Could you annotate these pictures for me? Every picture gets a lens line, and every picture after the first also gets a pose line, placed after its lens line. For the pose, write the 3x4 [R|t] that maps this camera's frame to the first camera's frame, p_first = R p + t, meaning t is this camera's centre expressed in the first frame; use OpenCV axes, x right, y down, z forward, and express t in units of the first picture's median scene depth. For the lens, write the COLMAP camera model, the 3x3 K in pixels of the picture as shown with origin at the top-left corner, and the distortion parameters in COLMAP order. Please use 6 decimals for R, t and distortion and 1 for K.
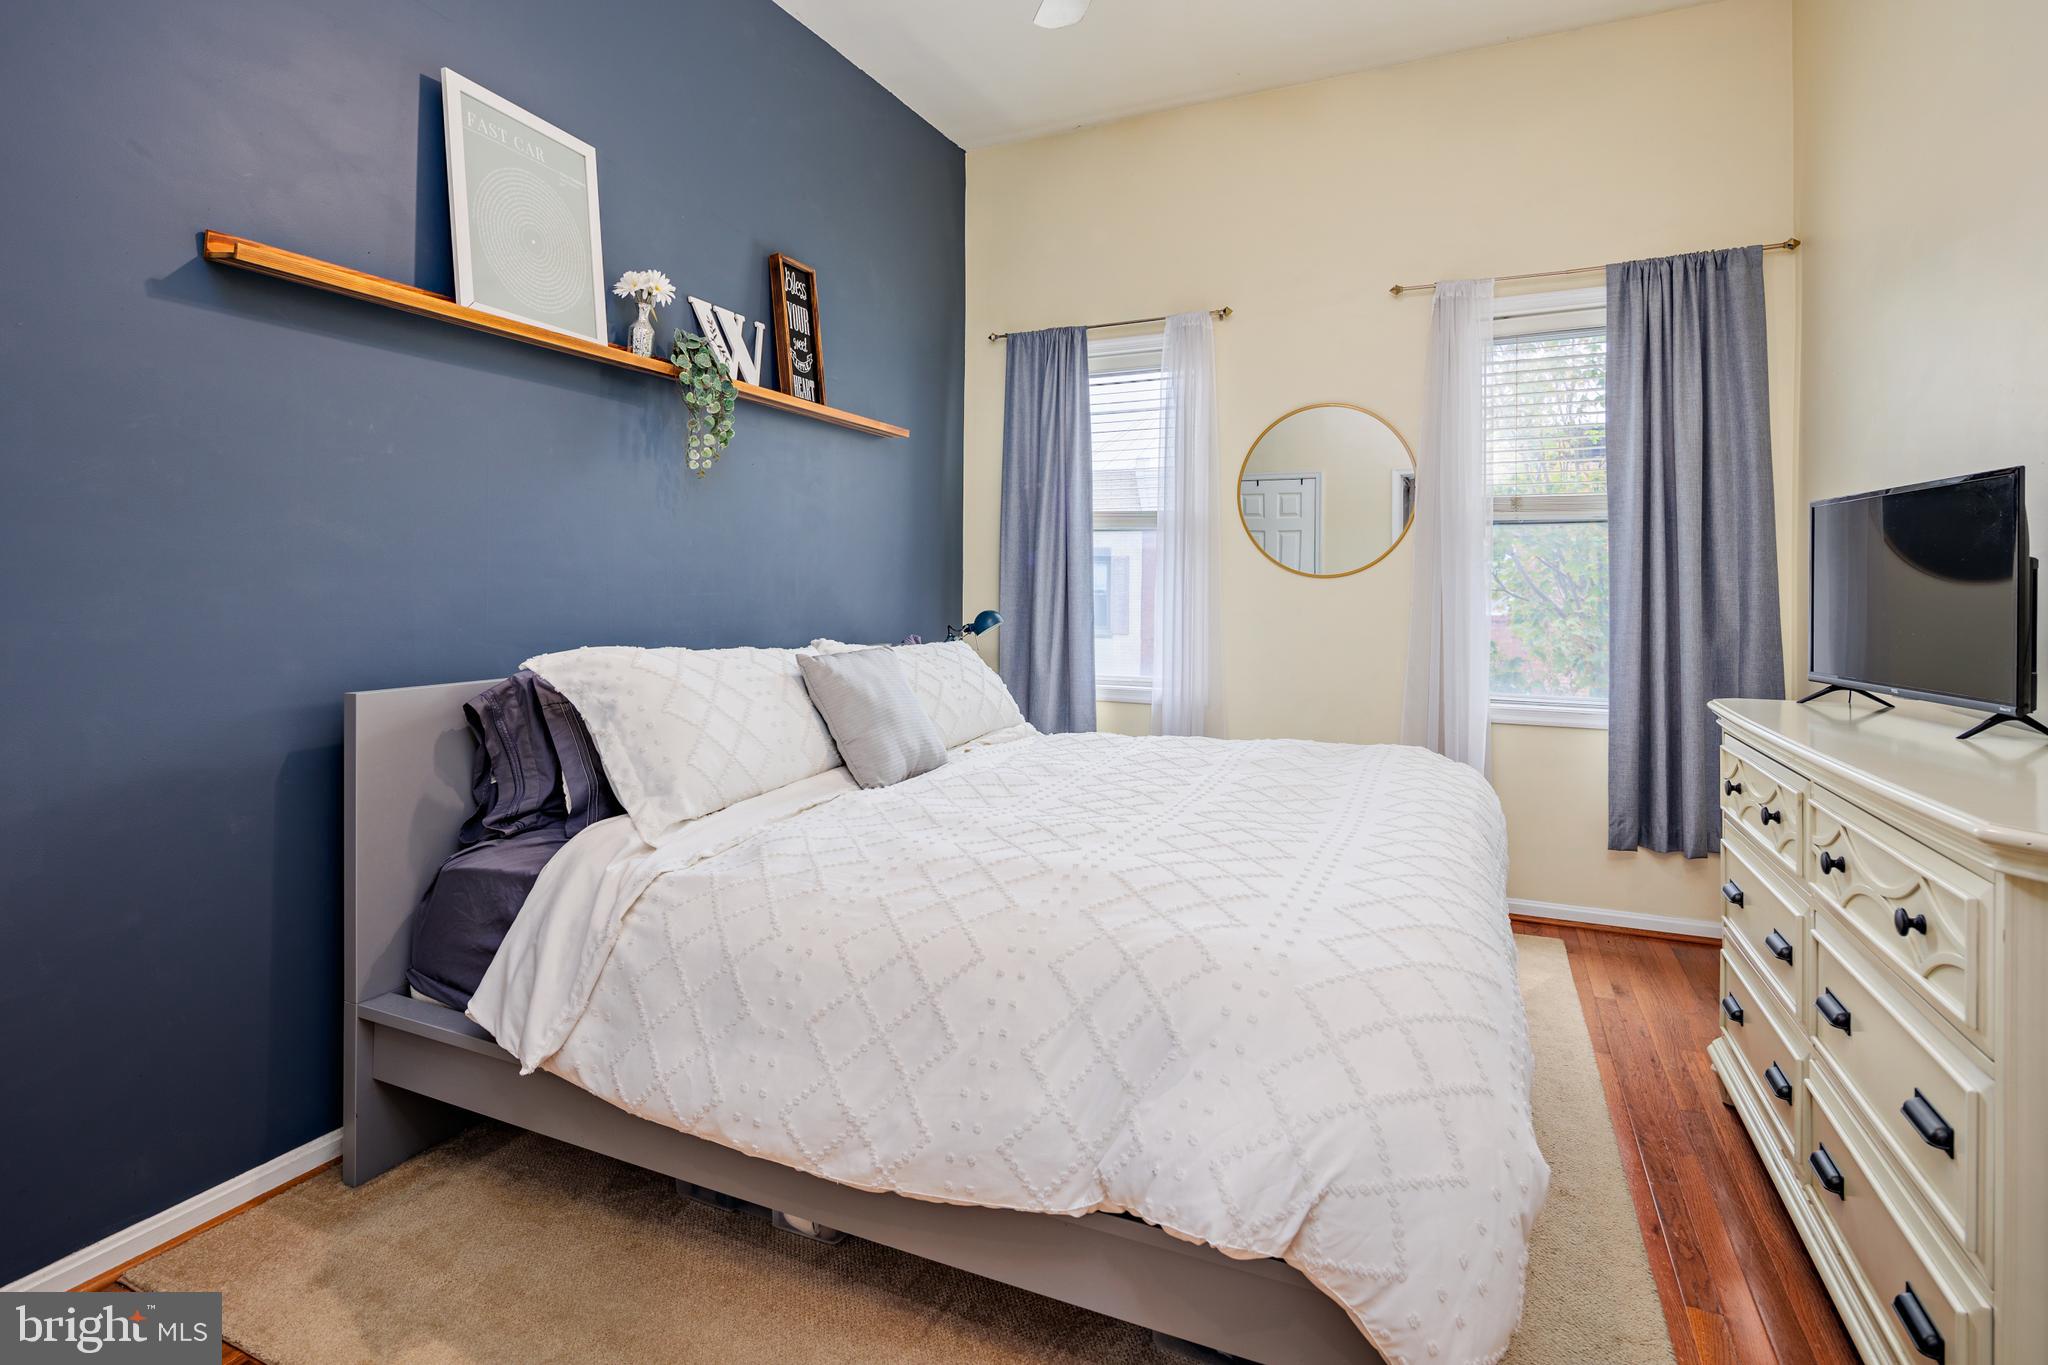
lens RADIAL K [[992.0, 0, 1014.9], [0, 992.0, 591.9], [0, 0, 1]] dist [0.004416, -0.004894]
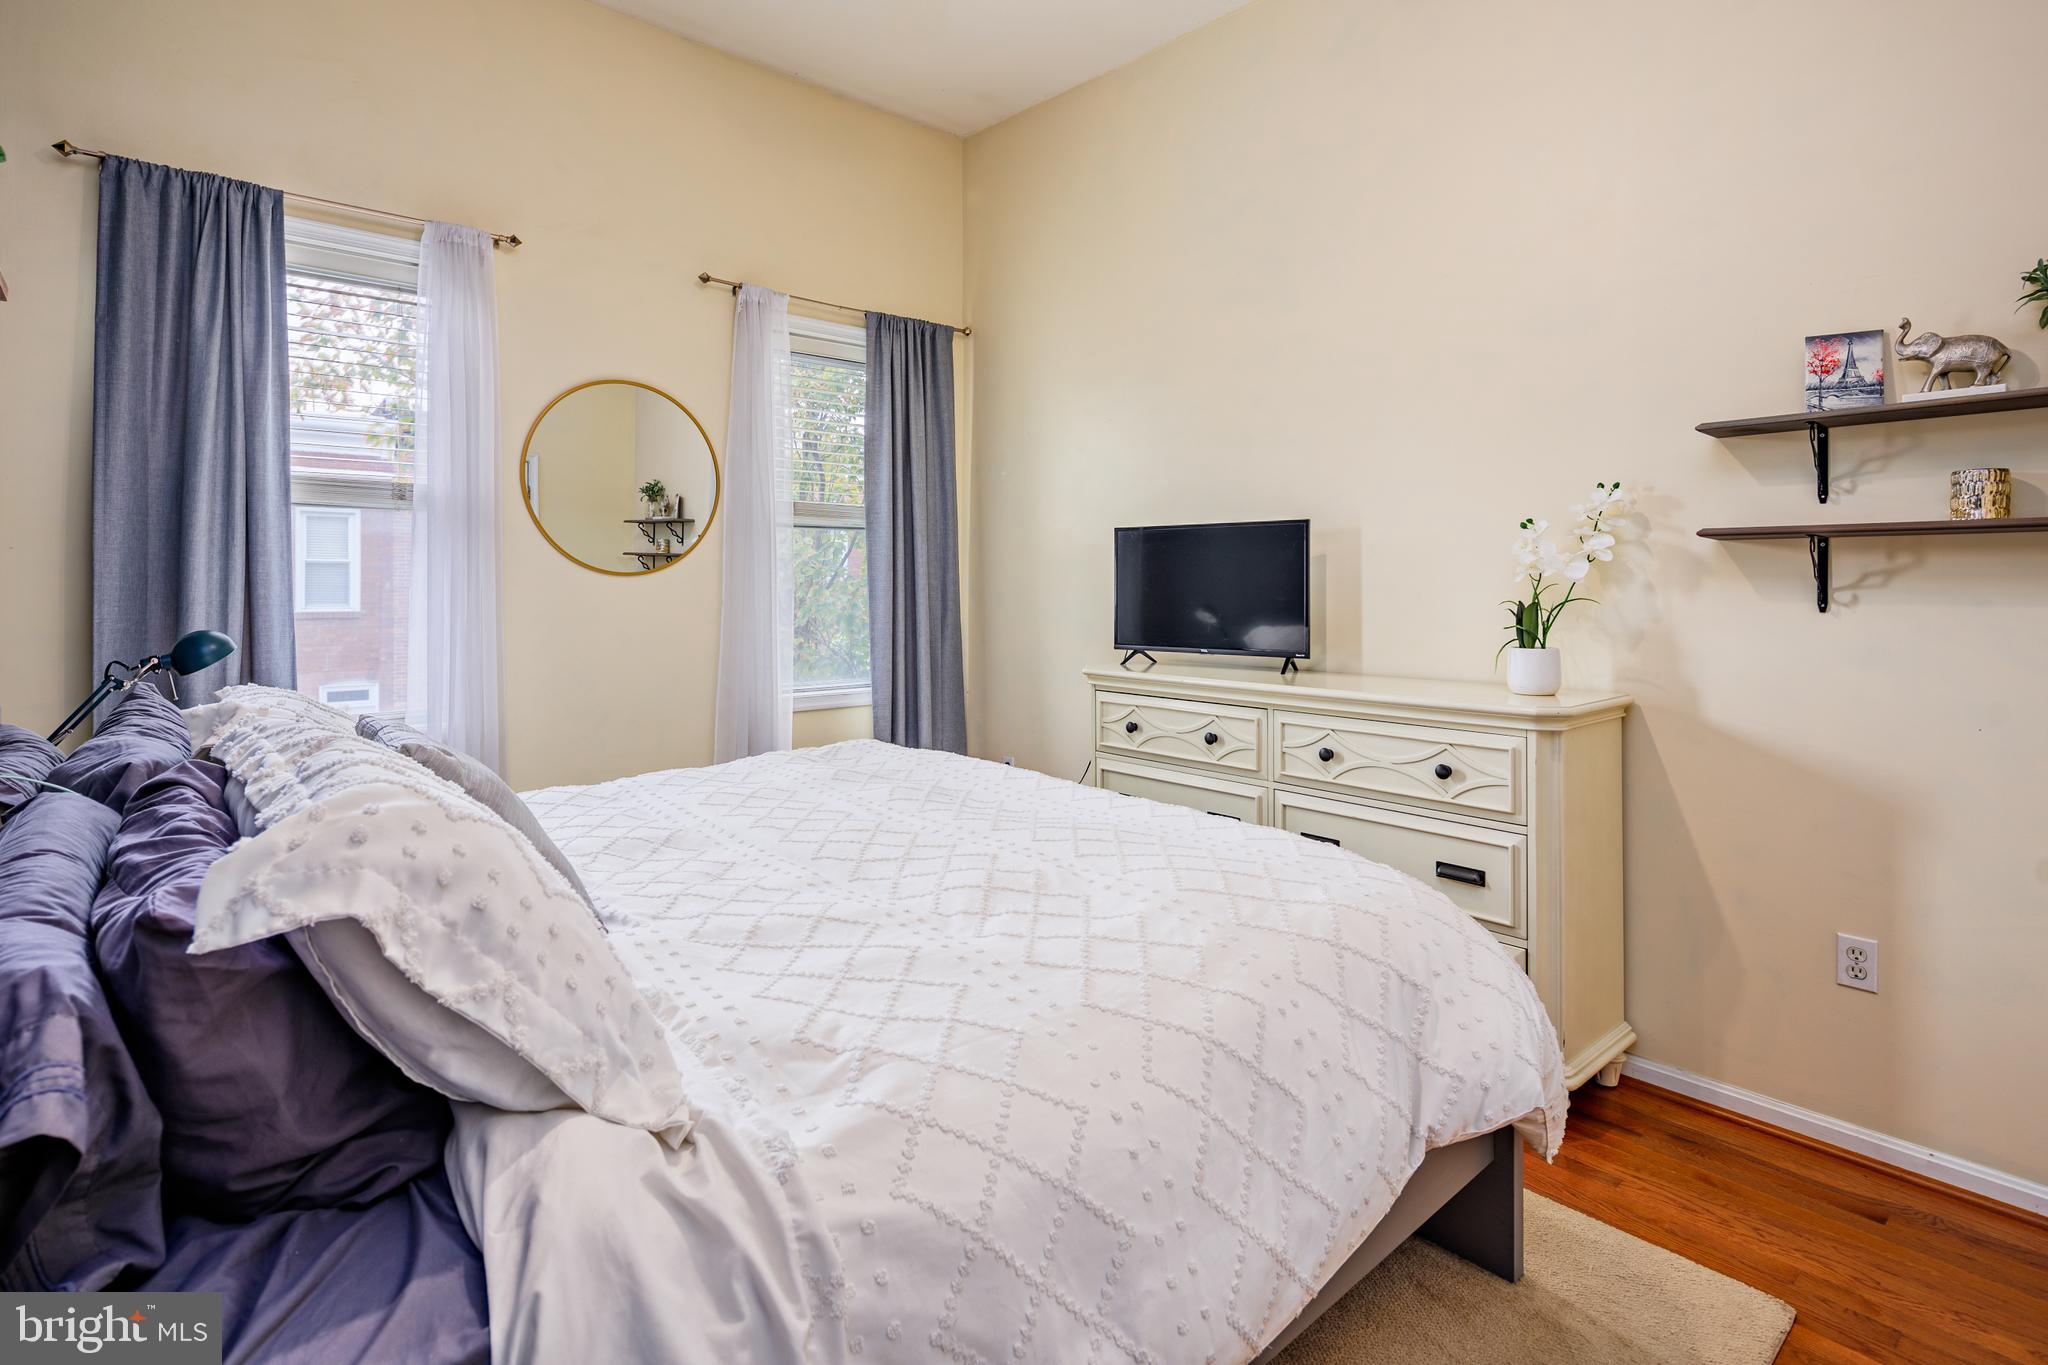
lens RADIAL K [[992.0, 0, 1014.9], [0, 992.0, 591.9], [0, 0, 1]] dist [0.004416, -0.004894]
pose [[0.421191, -0.013984, 0.906864, -0.398735], [0.005692, 0.999902, 0.012776, -0.010288], [-0.906954, -0.000220, 0.421229, 0.343664]]
